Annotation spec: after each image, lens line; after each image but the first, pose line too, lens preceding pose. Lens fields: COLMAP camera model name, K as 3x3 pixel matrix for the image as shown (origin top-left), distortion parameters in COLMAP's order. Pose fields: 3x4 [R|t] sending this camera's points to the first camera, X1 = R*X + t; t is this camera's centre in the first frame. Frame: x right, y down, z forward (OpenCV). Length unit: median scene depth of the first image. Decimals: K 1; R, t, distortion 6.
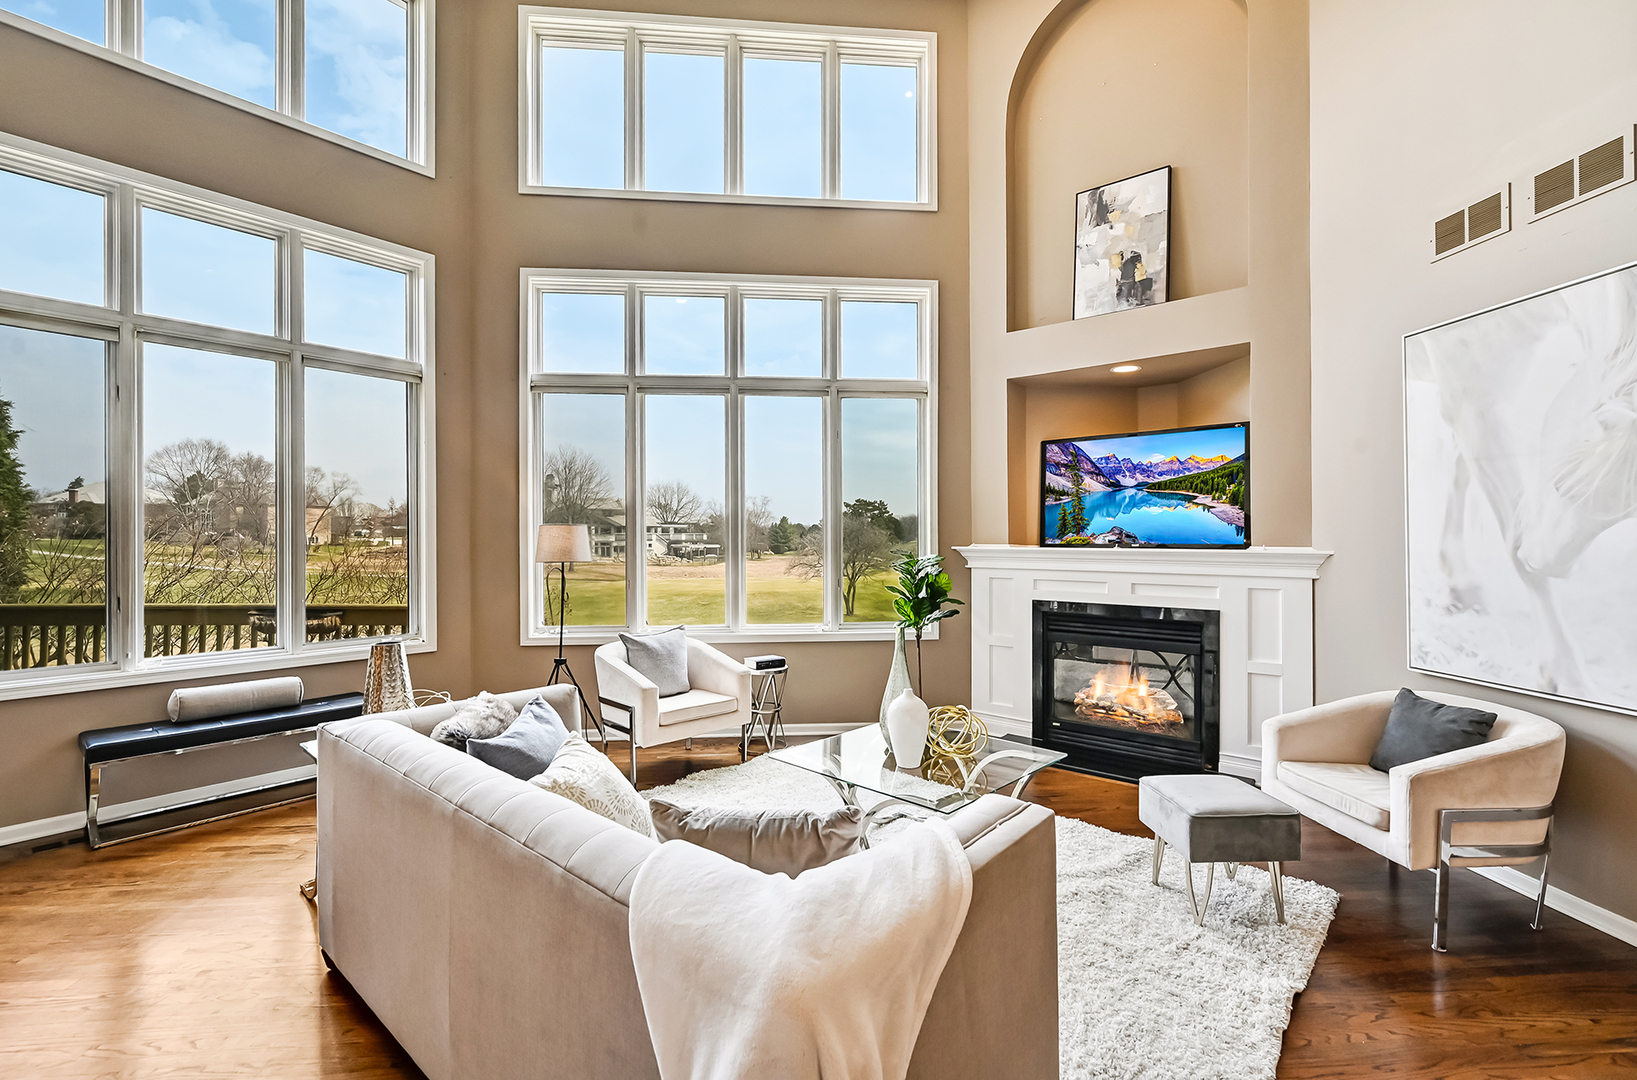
lens RADIAL K [[703.6, 0, 817.5], [0, 703.6, 542.4], [0, 0, 1]] dist [-0.002287, 0.001213]
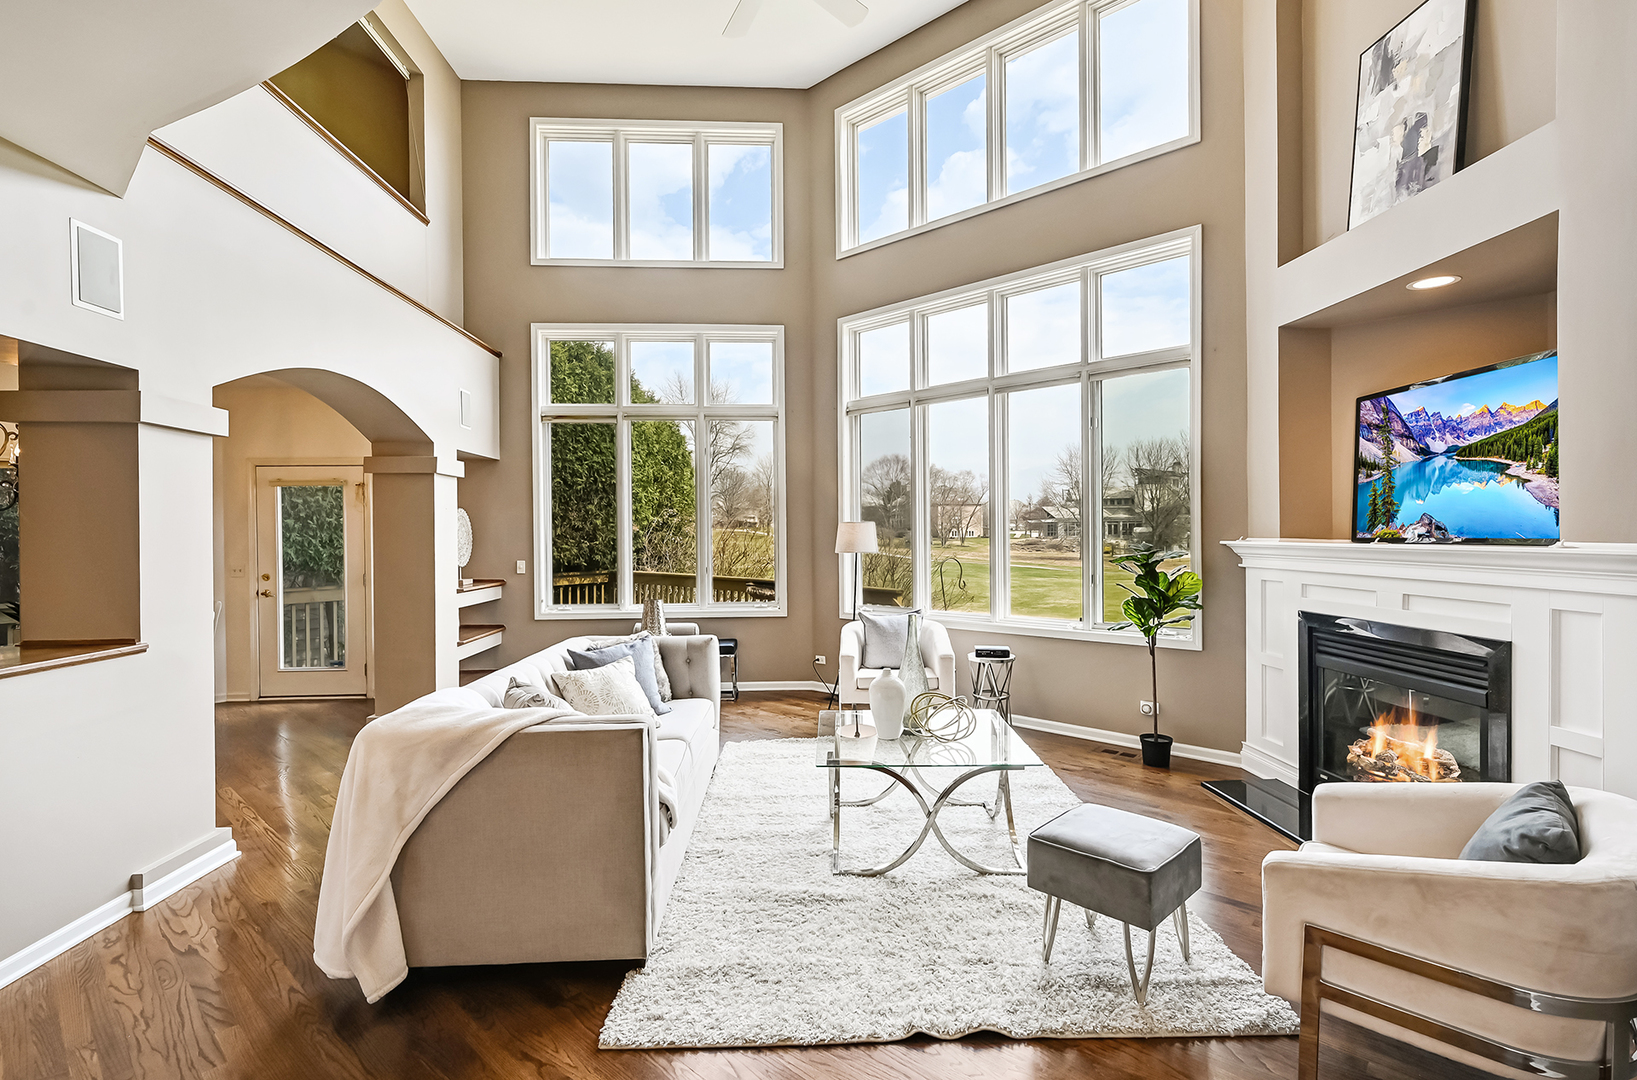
lens RADIAL K [[733.4, 0, 839.6], [0, 733.4, 547.9], [0, 0, 1]] dist [-0.002948, -0.000559]
pose [[0.697668, 0.009979, -0.716352, 0.542224], [0.002683, 0.999860, 0.016542, -0.000925], [0.716417, -0.013462, 0.697543, 0.083185]]
